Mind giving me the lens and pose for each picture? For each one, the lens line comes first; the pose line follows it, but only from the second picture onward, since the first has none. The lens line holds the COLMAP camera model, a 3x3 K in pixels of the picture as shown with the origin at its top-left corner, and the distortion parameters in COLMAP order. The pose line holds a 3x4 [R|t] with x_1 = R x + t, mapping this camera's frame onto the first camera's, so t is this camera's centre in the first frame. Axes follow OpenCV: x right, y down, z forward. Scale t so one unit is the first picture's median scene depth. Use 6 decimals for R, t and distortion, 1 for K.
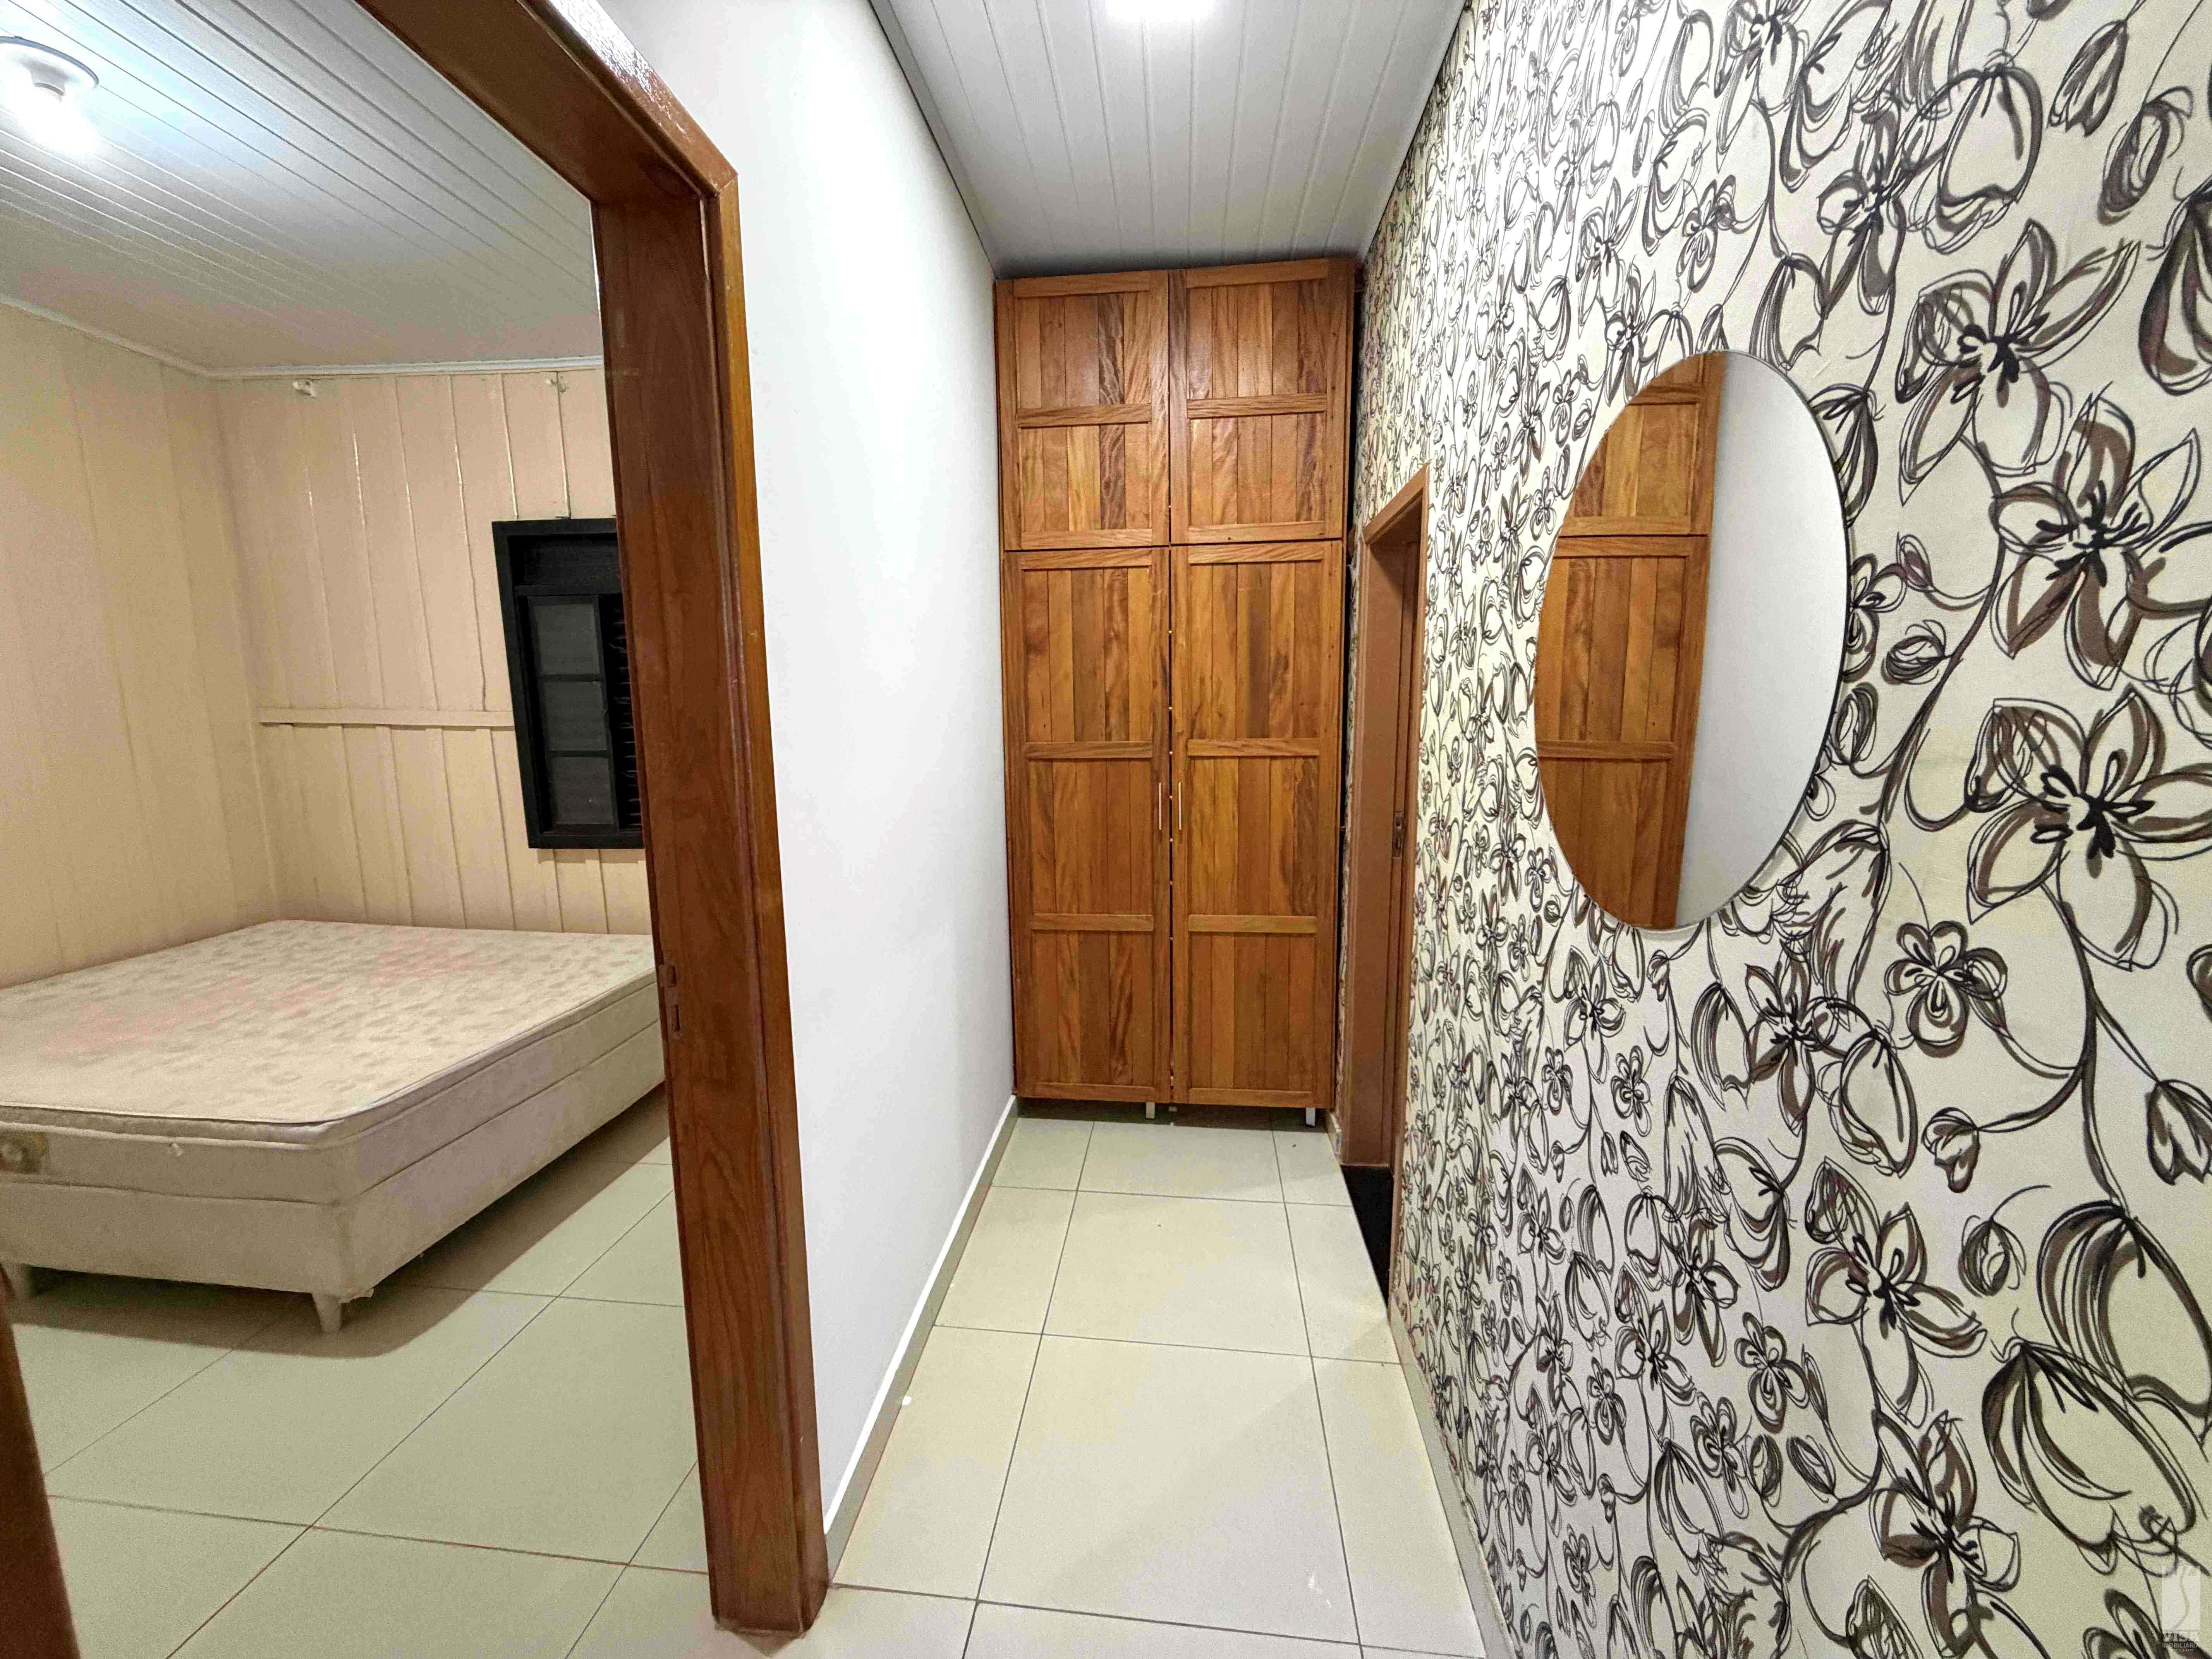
lens RADIAL K [[879.0, 0, 1104.0], [0, 879.0, 825.7], [0, 0, 1]] dist [-0.001817, 0.000469]
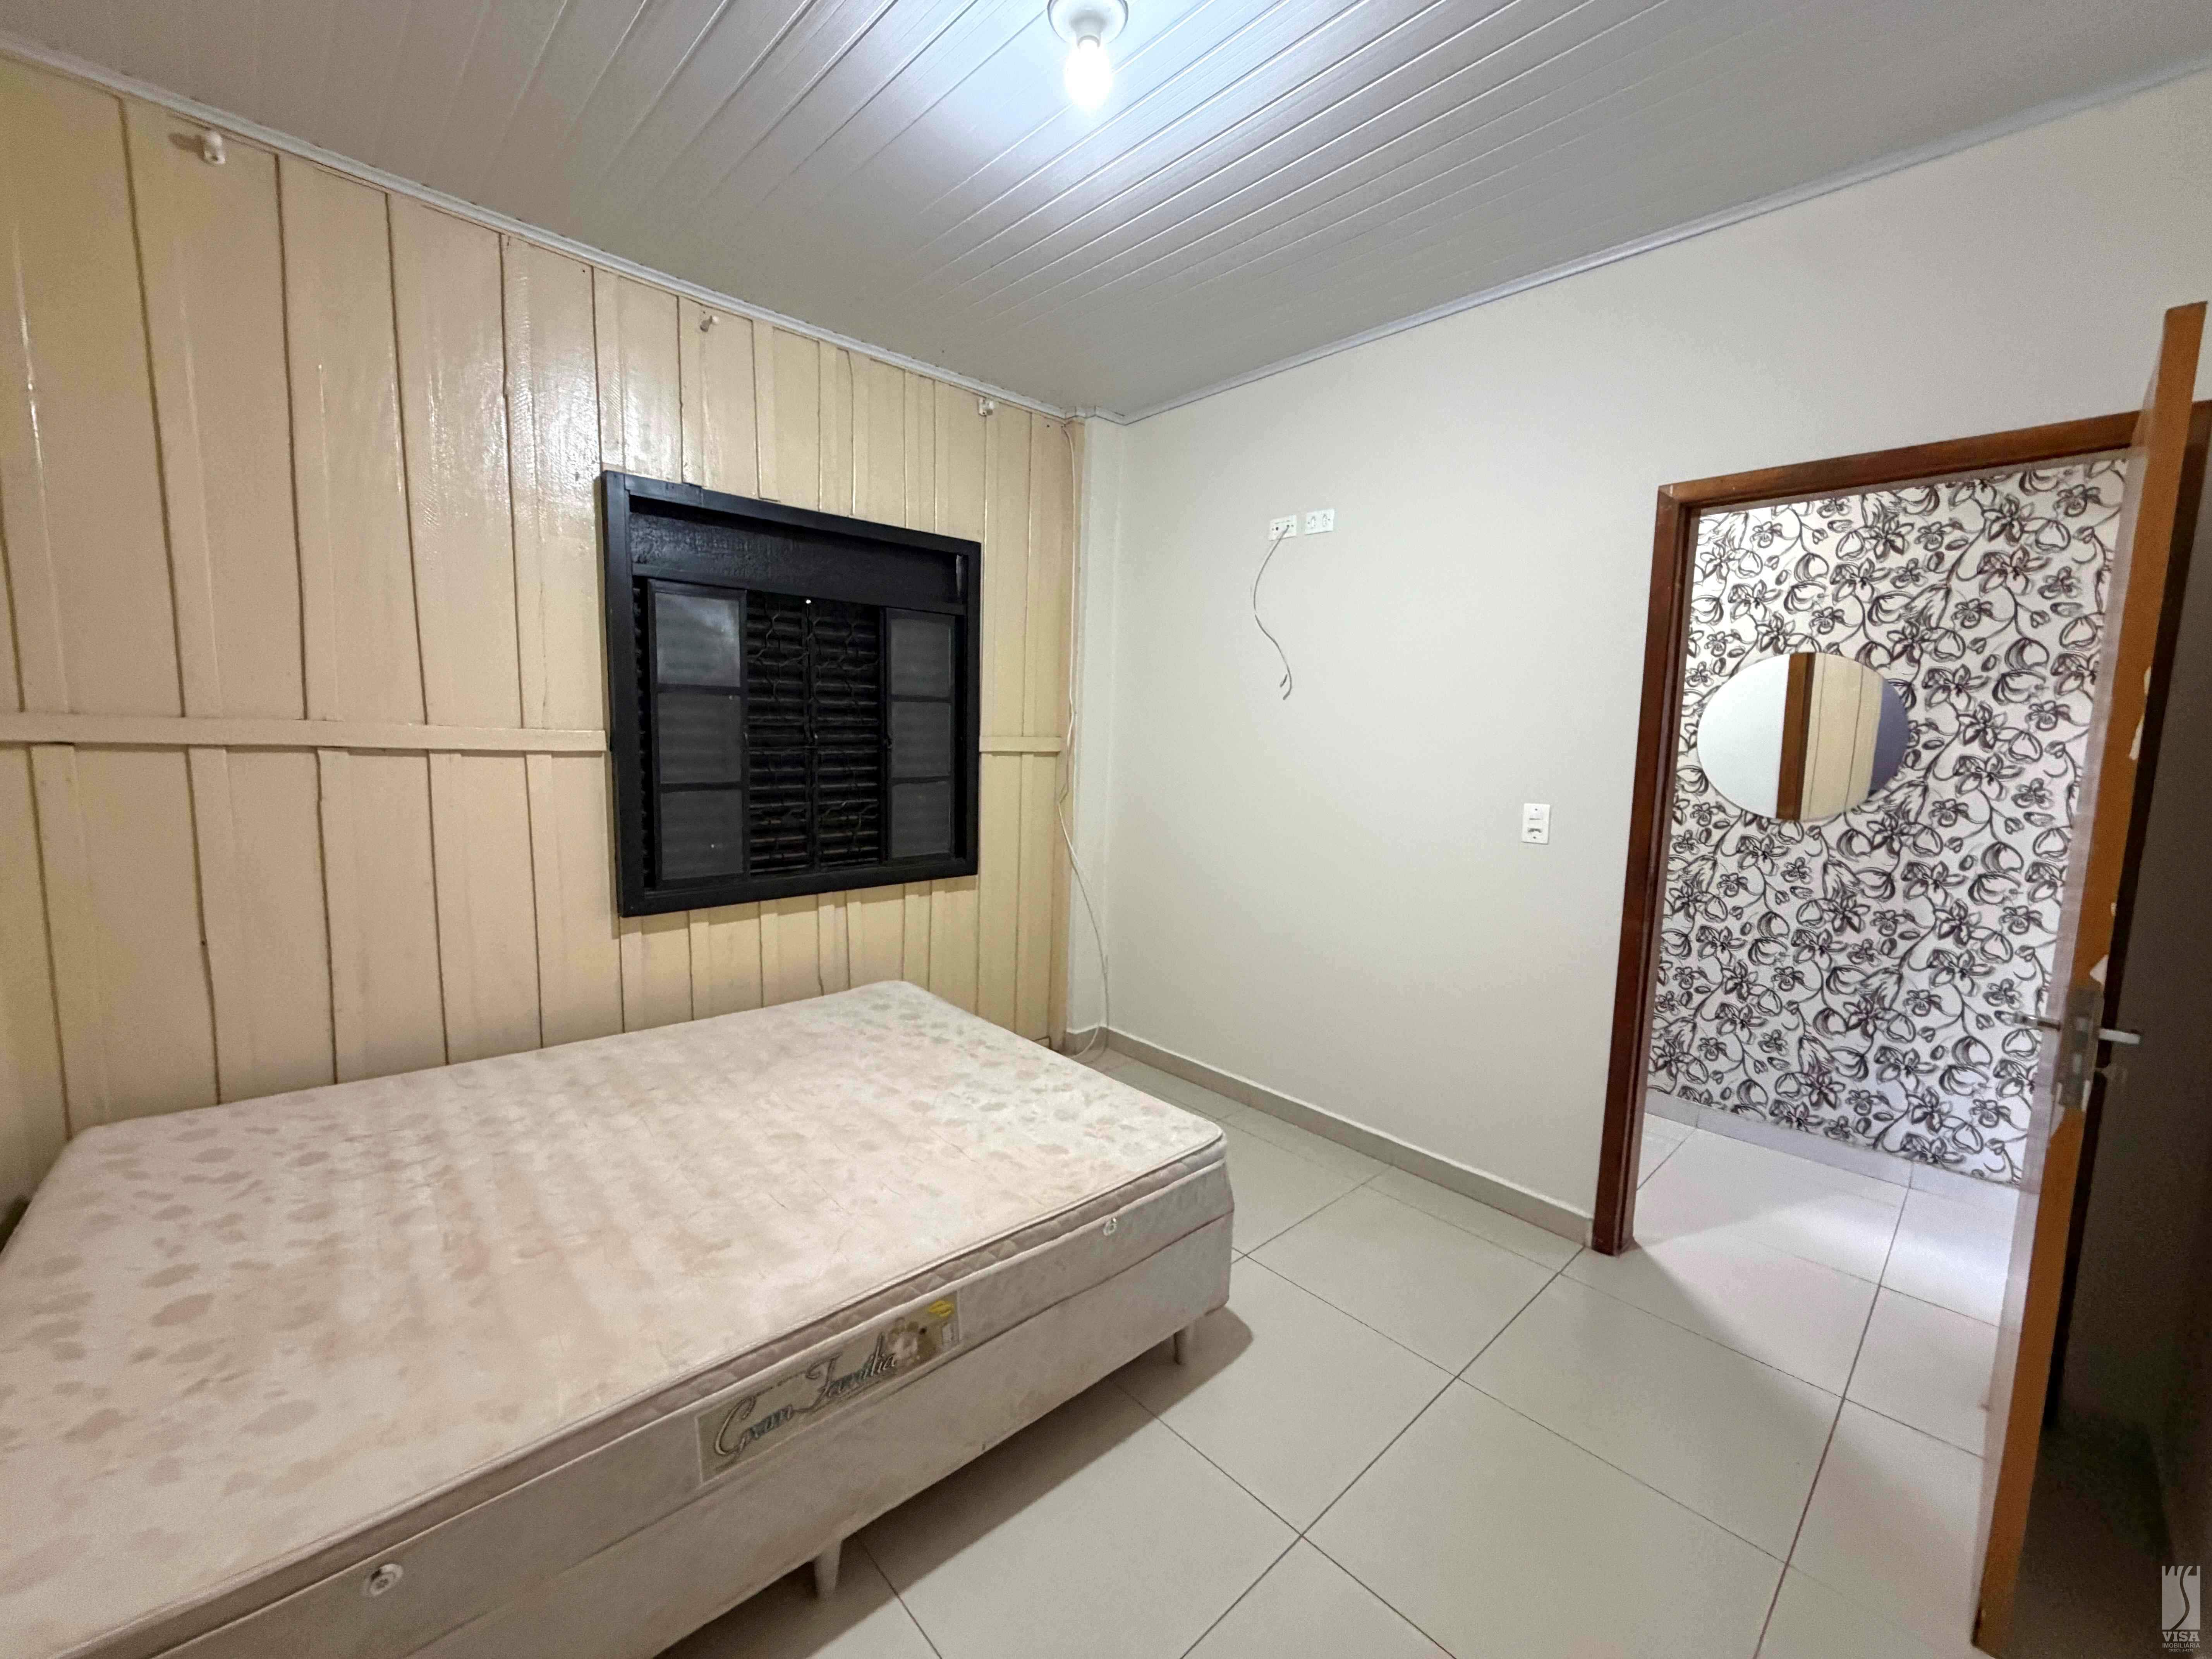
lens RADIAL K [[879.0, 0, 1104.0], [0, 879.0, 825.7], [0, 0, 1]] dist [-0.001817, 0.000469]
pose [[0.653651, -0.058517, 0.754530, -1.151636], [0.079043, 0.996832, 0.008833, -0.031276], [-0.752657, 0.053867, 0.656206, 0.266315]]
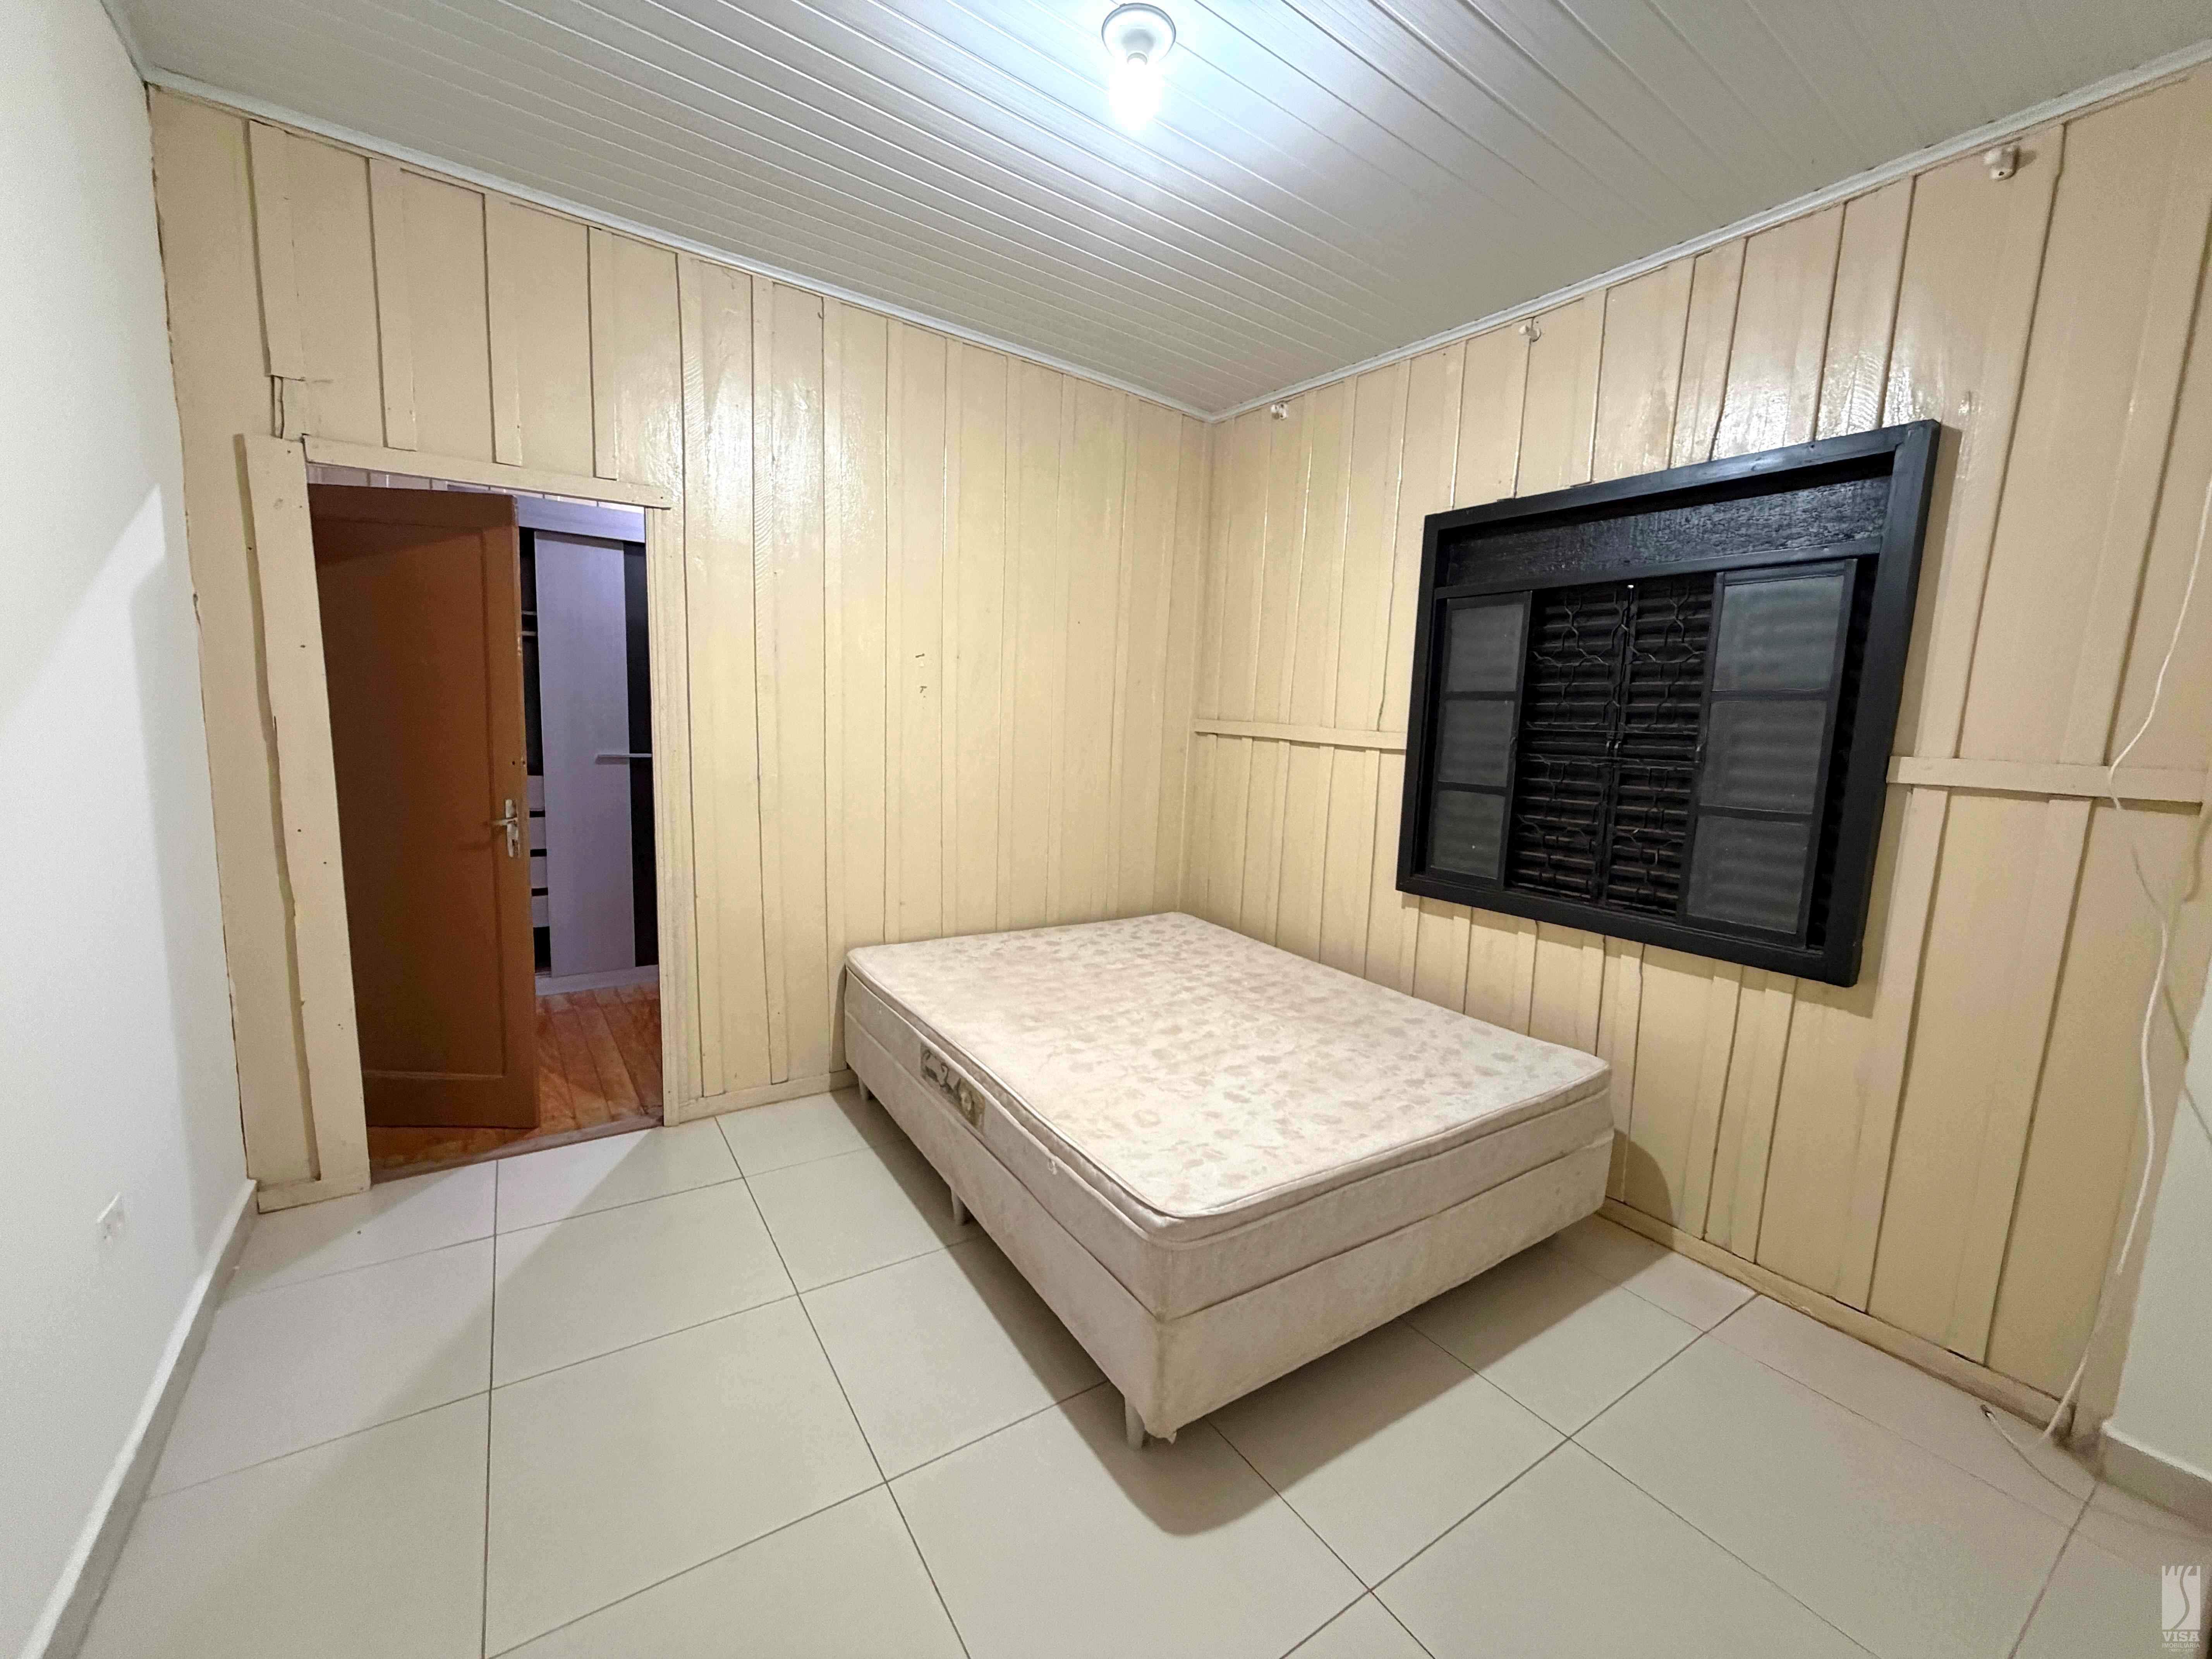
lens RADIAL K [[879.0, 0, 1104.0], [0, 879.0, 825.7], [0, 0, 1]] dist [-0.001817, 0.000469]
pose [[0.643551, 0.130389, -0.754215, -0.236195], [-0.159412, 0.986608, 0.034544, -0.025698], [0.748619, 0.098000, 0.655718, 0.254716]]
